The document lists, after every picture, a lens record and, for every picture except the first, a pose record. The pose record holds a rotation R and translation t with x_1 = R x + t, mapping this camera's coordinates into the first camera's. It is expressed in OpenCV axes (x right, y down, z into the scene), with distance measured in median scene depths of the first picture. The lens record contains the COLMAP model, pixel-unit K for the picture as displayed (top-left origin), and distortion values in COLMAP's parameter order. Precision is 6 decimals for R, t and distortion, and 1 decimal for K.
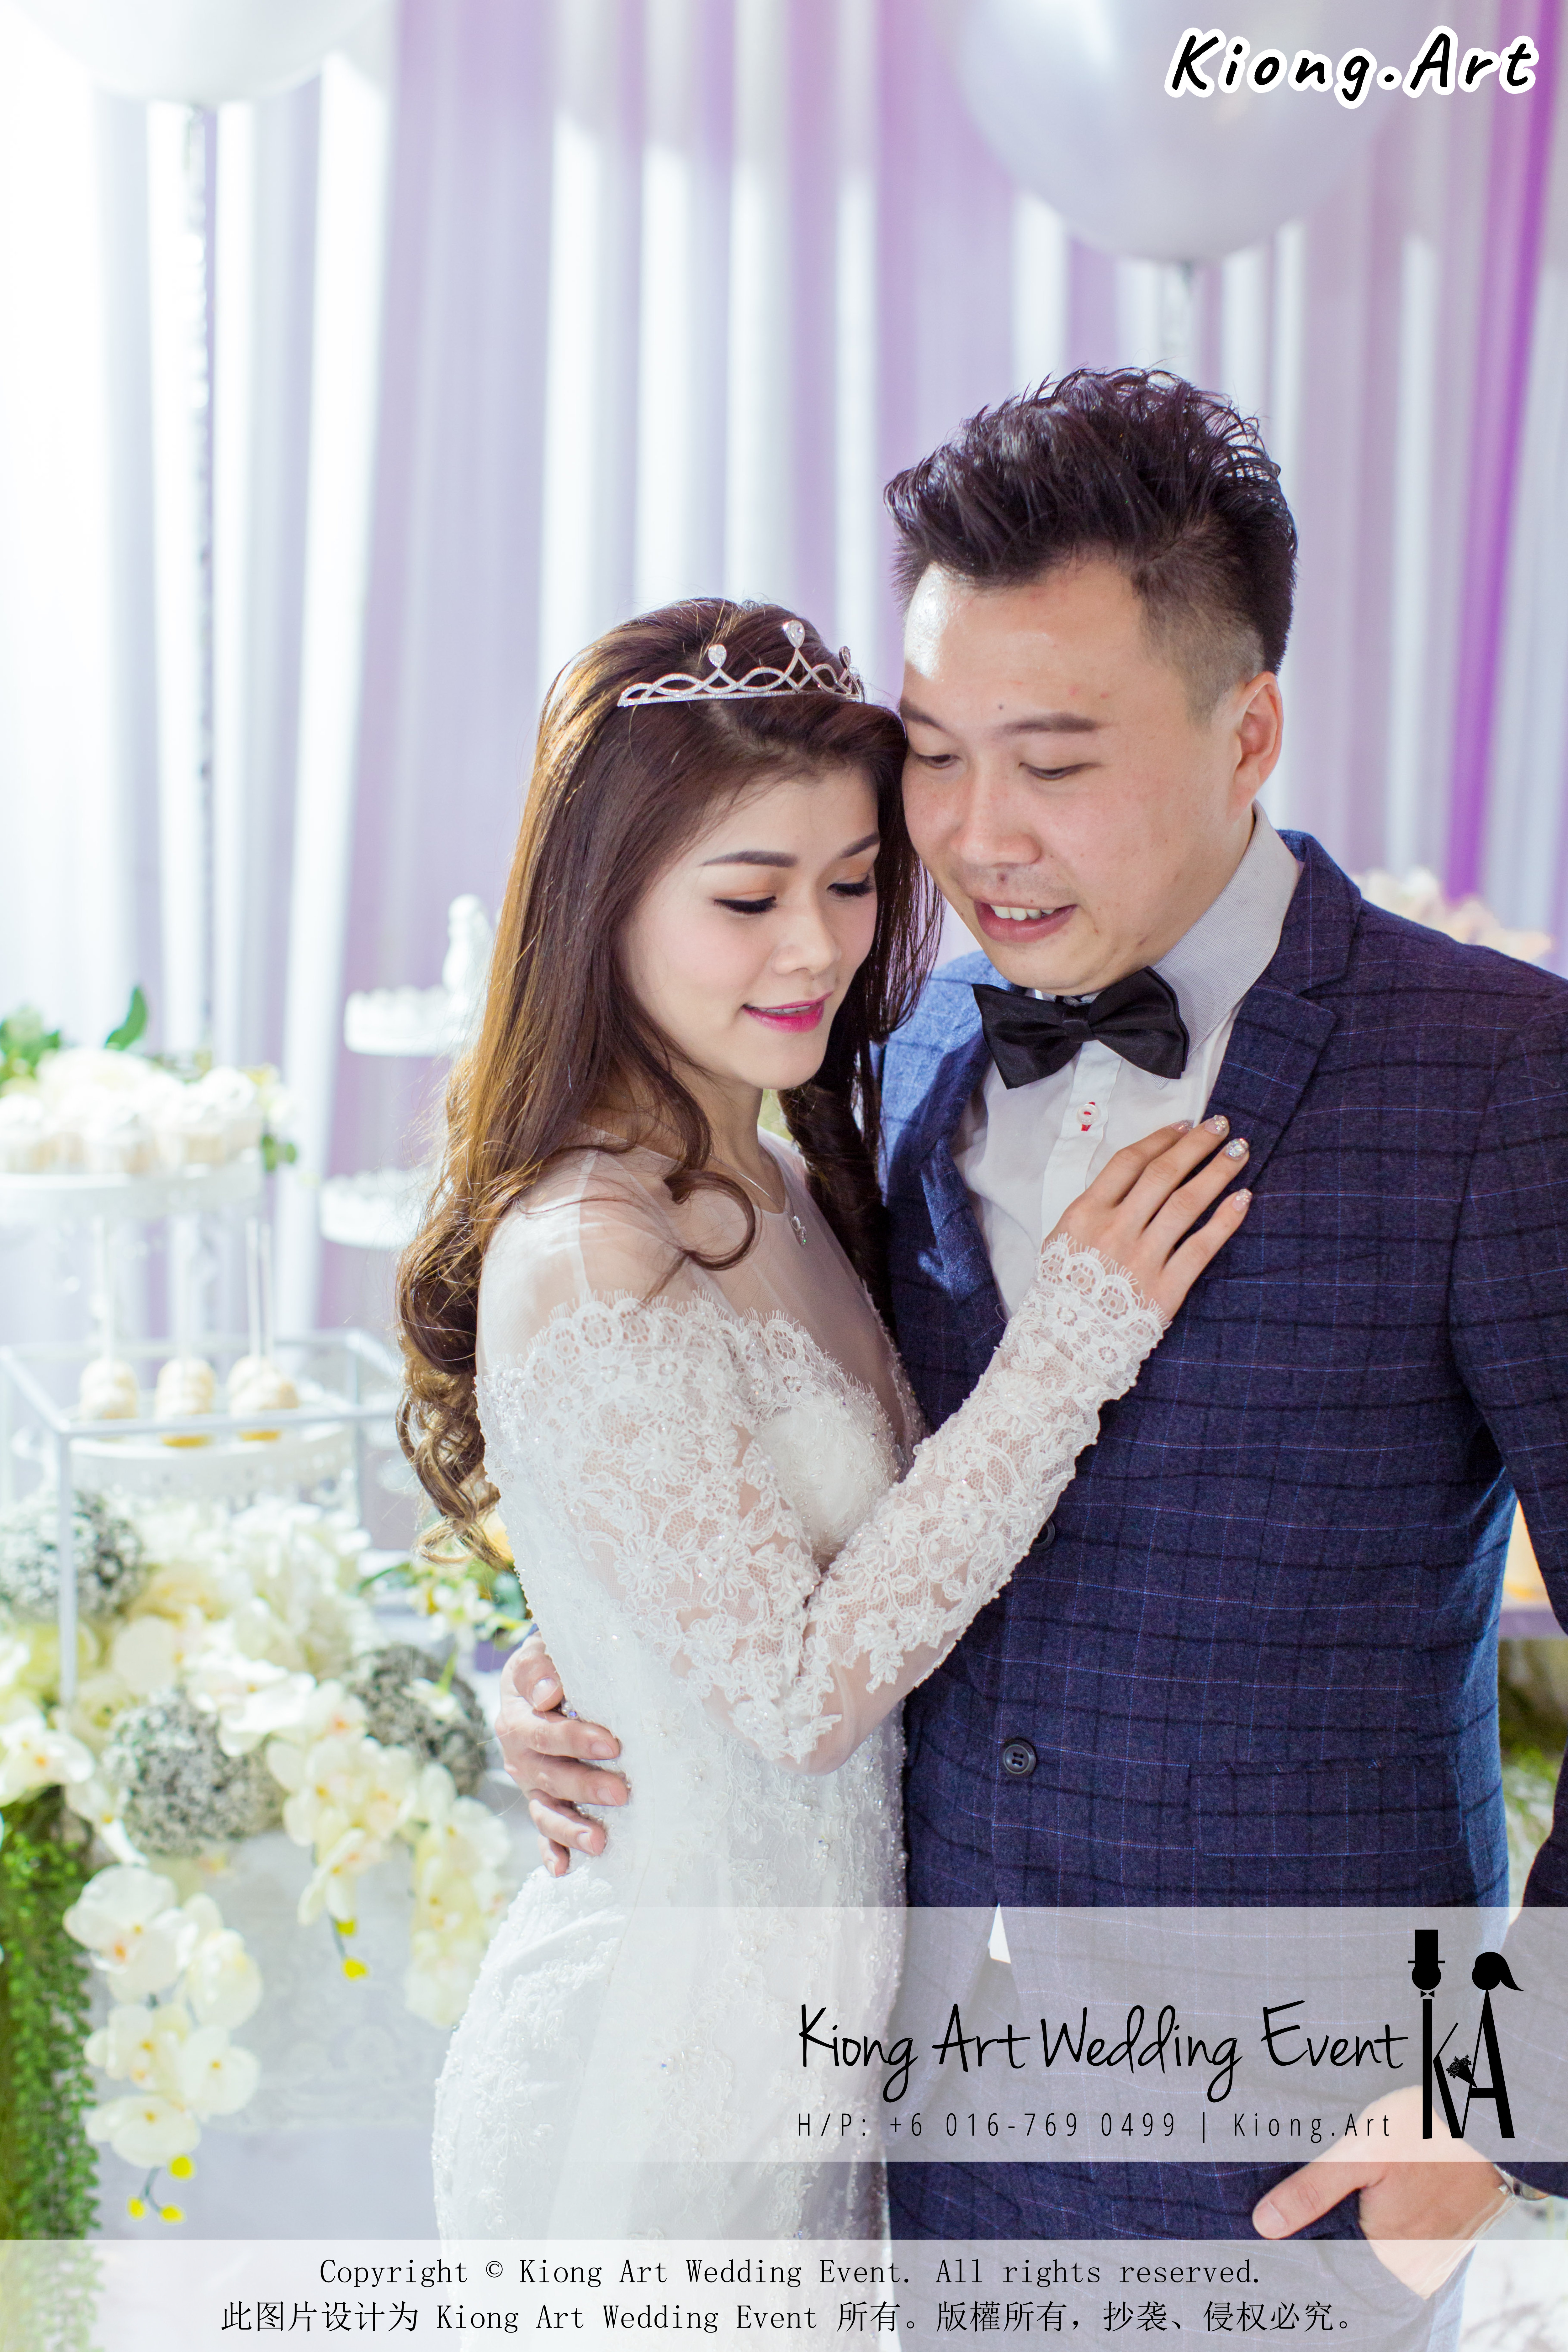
lens RADIAL K [[3402.3, 0, 762.7], [0, 3402.3, 1164.6], [0, 0, 1]] dist [0.022899, 0.011457]
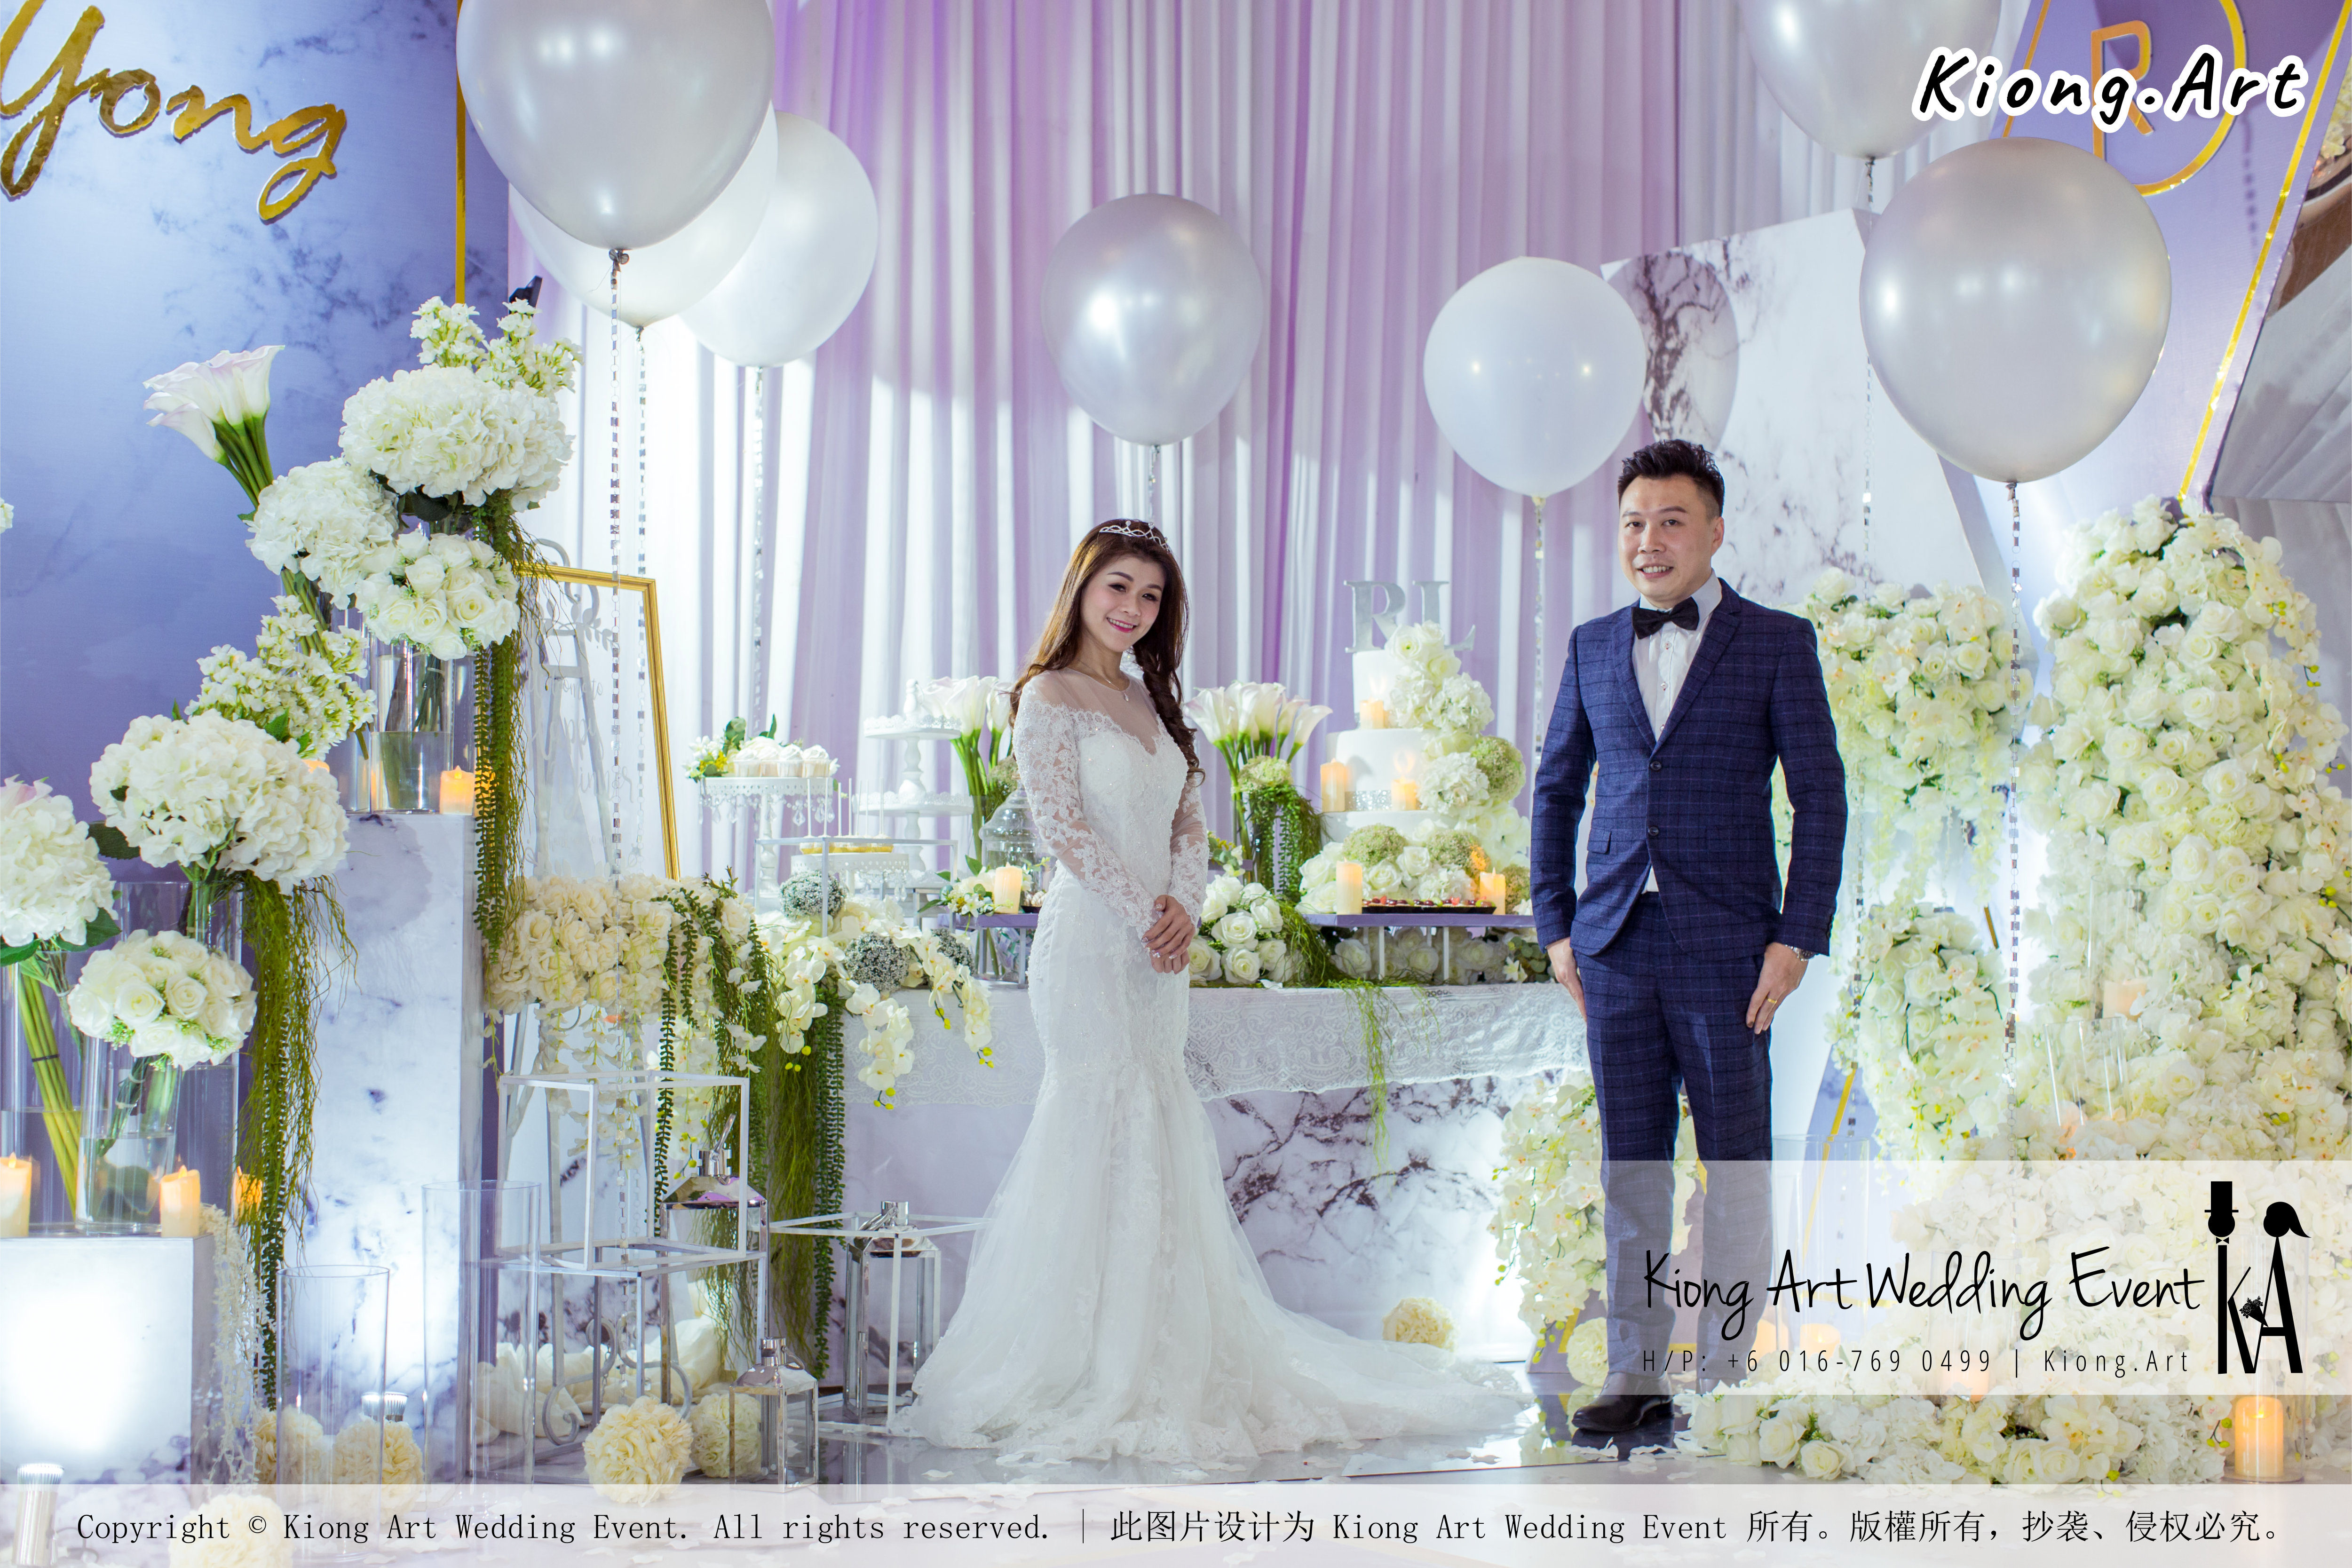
lens RADIAL K [[3402.6, 0, 1164.2], [0, 3402.6, 772.1], [0, 0, 1]] dist [0.022899, 0.011457]
pose [[0.977228, -0.016374, 0.211561, -0.352962], [0.054825, 0.982648, -0.177192, 0.357862], [-0.204989, 0.184756, 0.961169, -1.157993]]
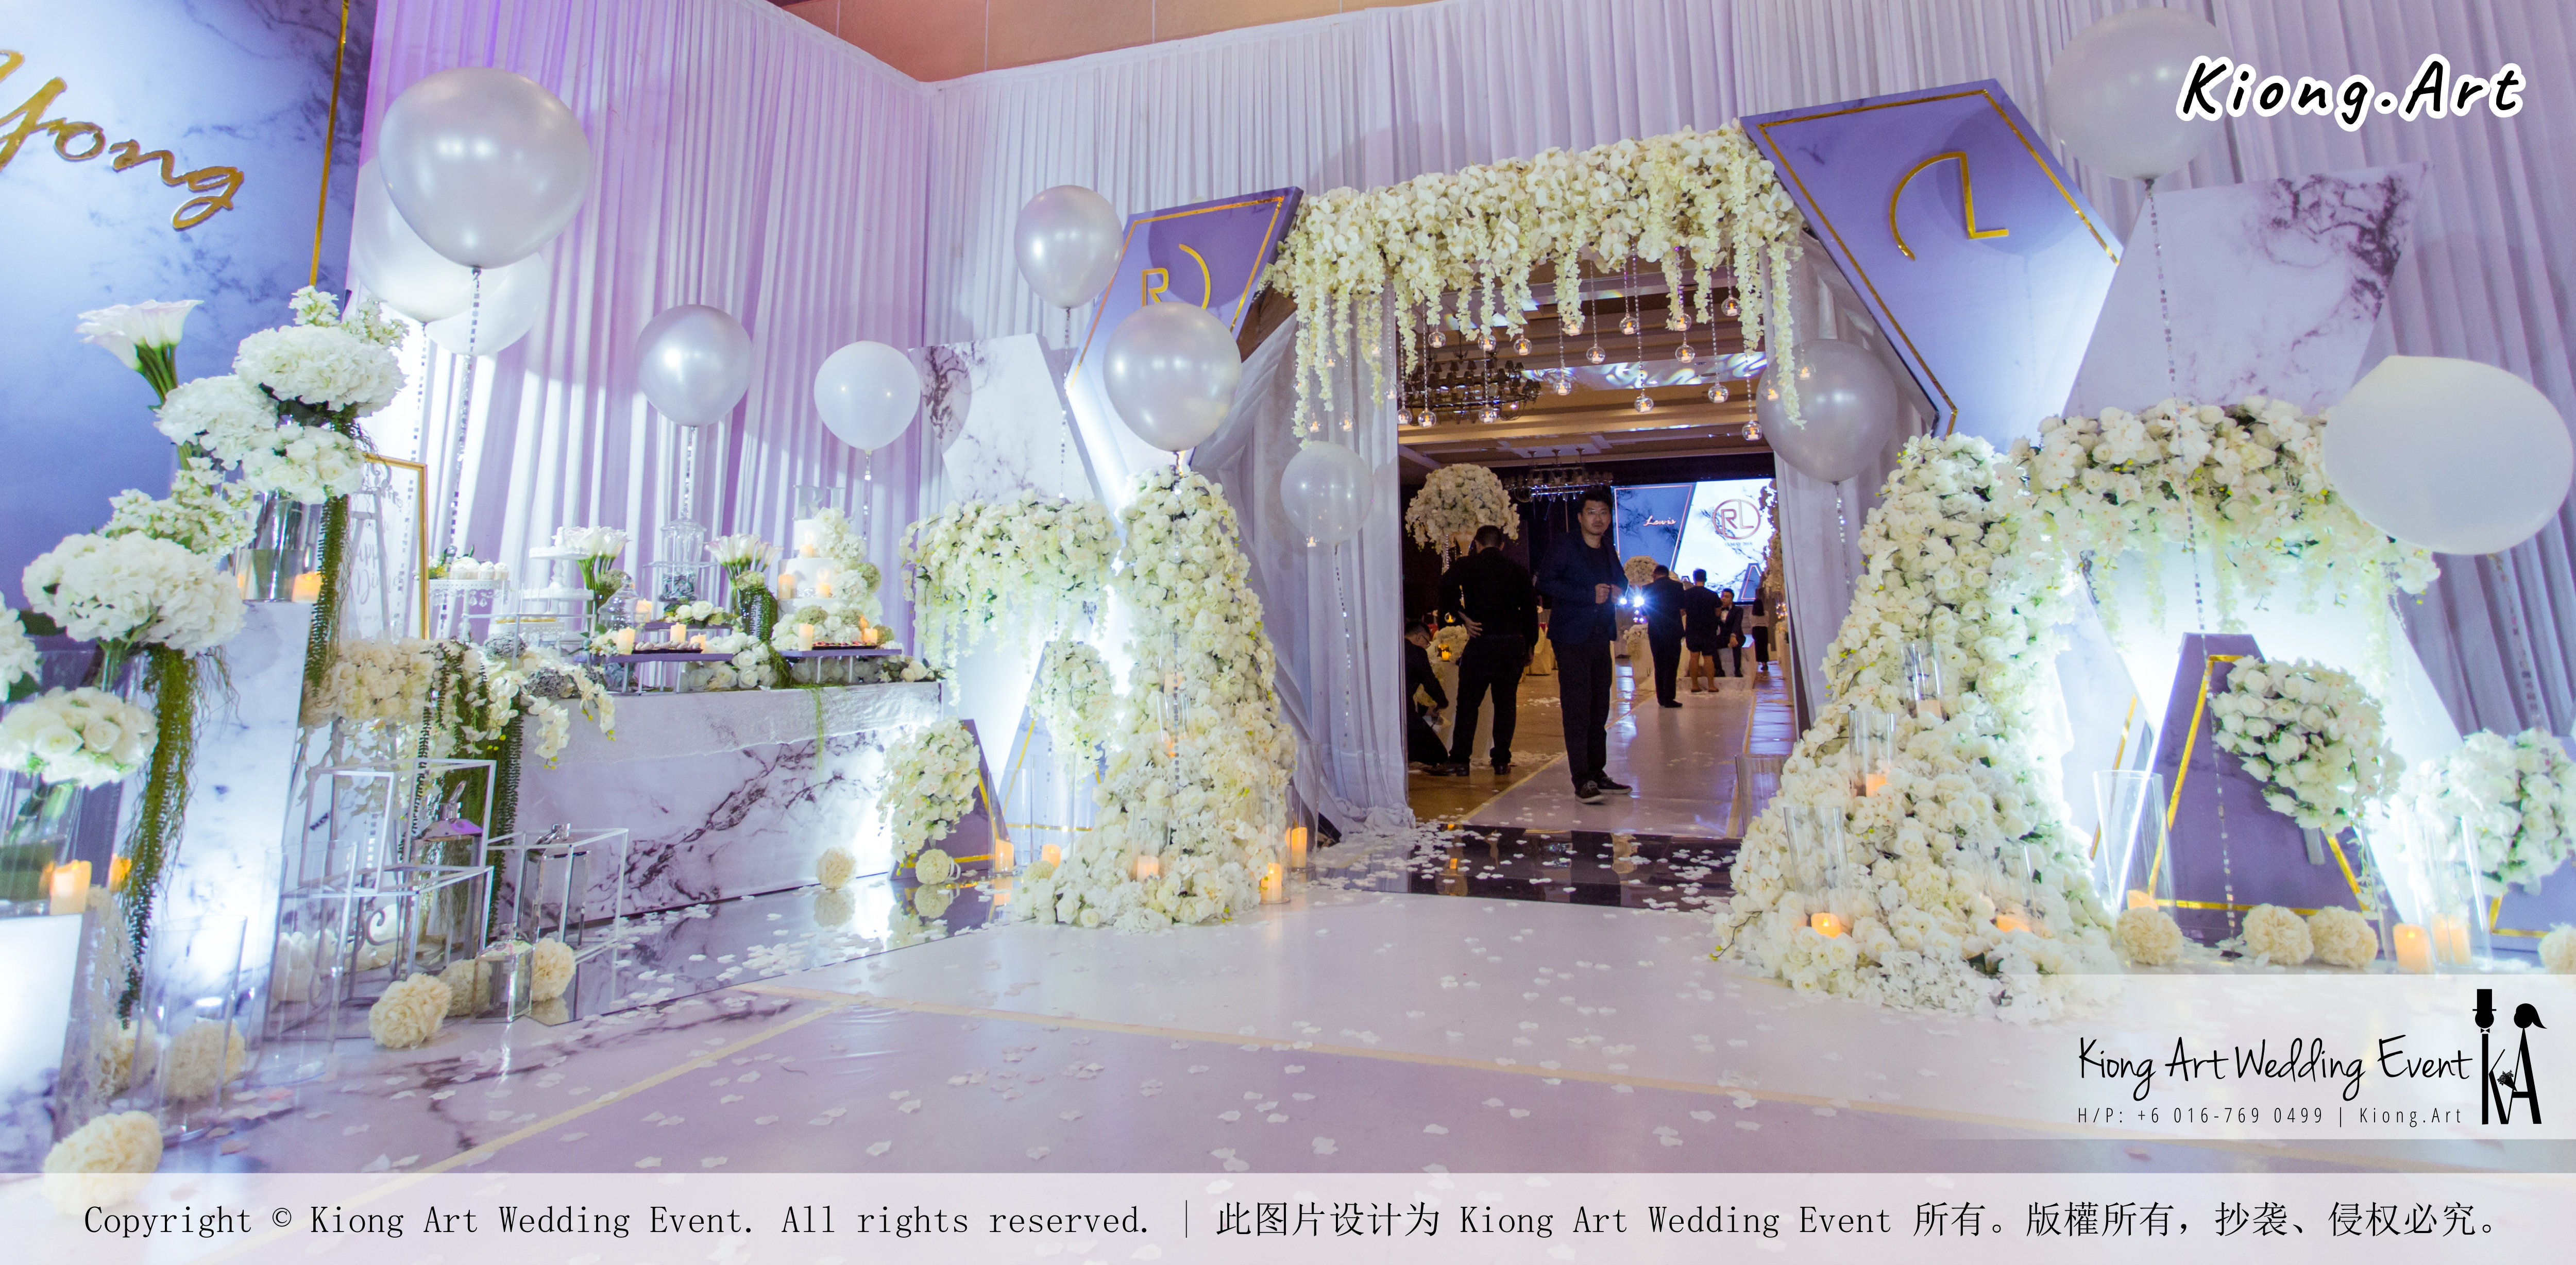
lens RADIAL K [[1292.1, 0, 1276.9], [0, 1292.1, 398.3], [0, 0, 1]] dist [0.001067, 0.001671]
pose [[0.731670, 0.084775, 0.676367, -0.472032], [0.131667, 0.955975, -0.262253, 0.280337], [-0.668822, 0.280937, 0.688296, -0.748985]]
